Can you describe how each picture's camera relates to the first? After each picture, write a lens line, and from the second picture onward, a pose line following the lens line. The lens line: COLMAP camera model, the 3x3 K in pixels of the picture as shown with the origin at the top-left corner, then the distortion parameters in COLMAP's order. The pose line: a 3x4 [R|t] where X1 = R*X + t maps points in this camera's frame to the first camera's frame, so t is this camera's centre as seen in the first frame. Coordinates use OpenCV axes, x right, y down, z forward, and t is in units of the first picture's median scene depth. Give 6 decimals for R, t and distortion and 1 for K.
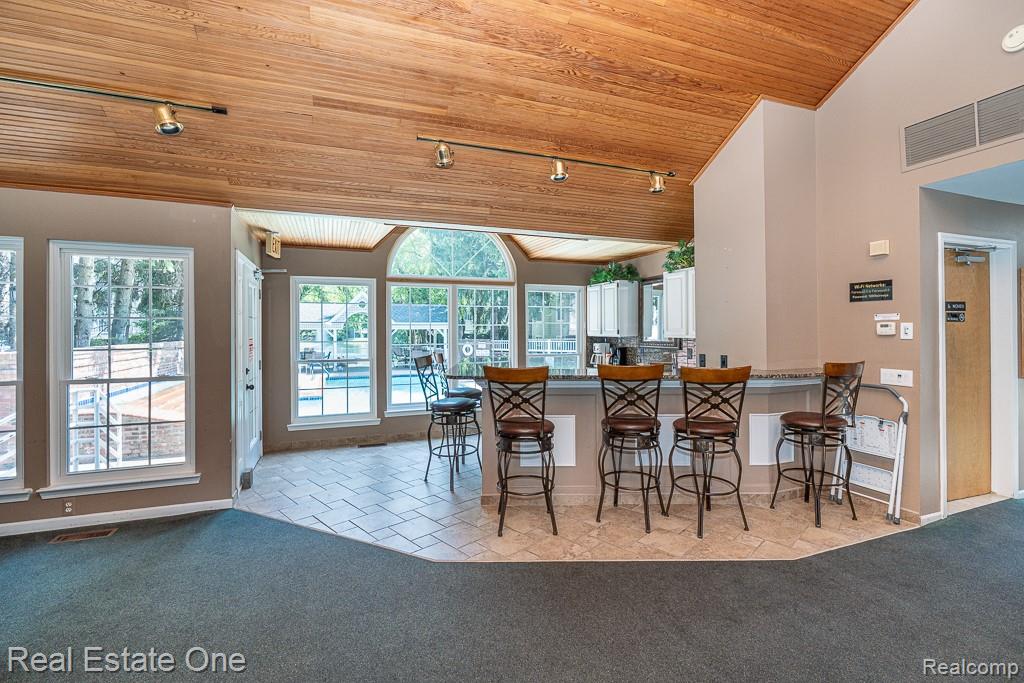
lens RADIAL K [[461.8, 0, 512.3], [0, 461.8, 330.2], [0, 0, 1]] dist [-0.002781, -0.000236]
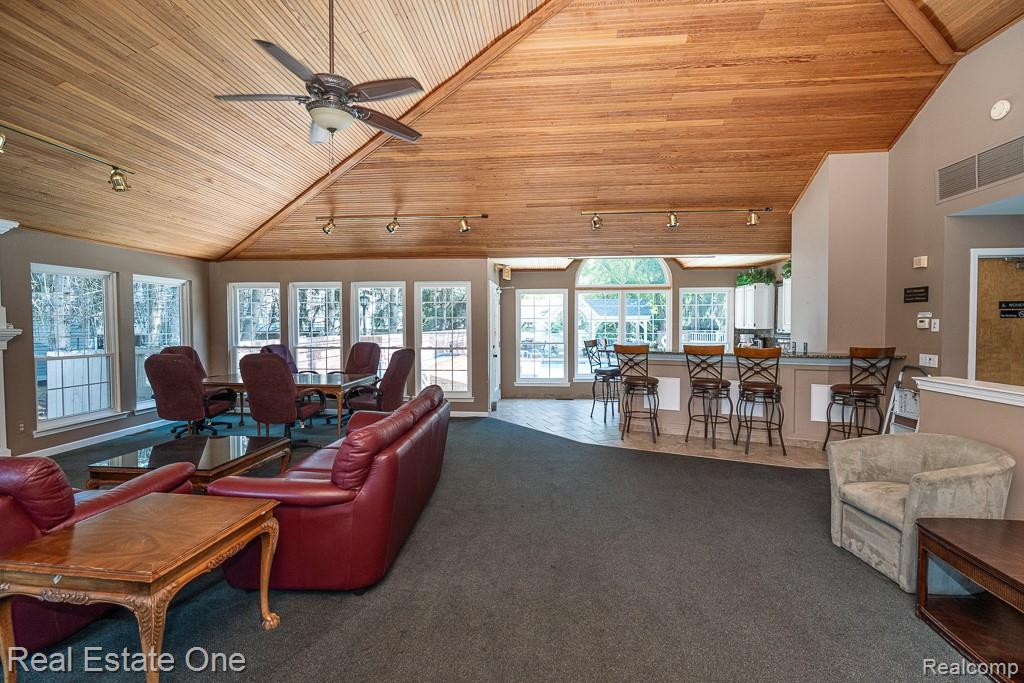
lens RADIAL K [[461.8, 0, 512.3], [0, 461.8, 330.2], [0, 0, 1]] dist [-0.002781, -0.000236]
pose [[0.898530, 0.008085, -0.438838, 0.293563], [-0.000486, 0.999848, 0.017425, -0.006173], [0.438912, -0.015443, 0.898397, -0.618011]]
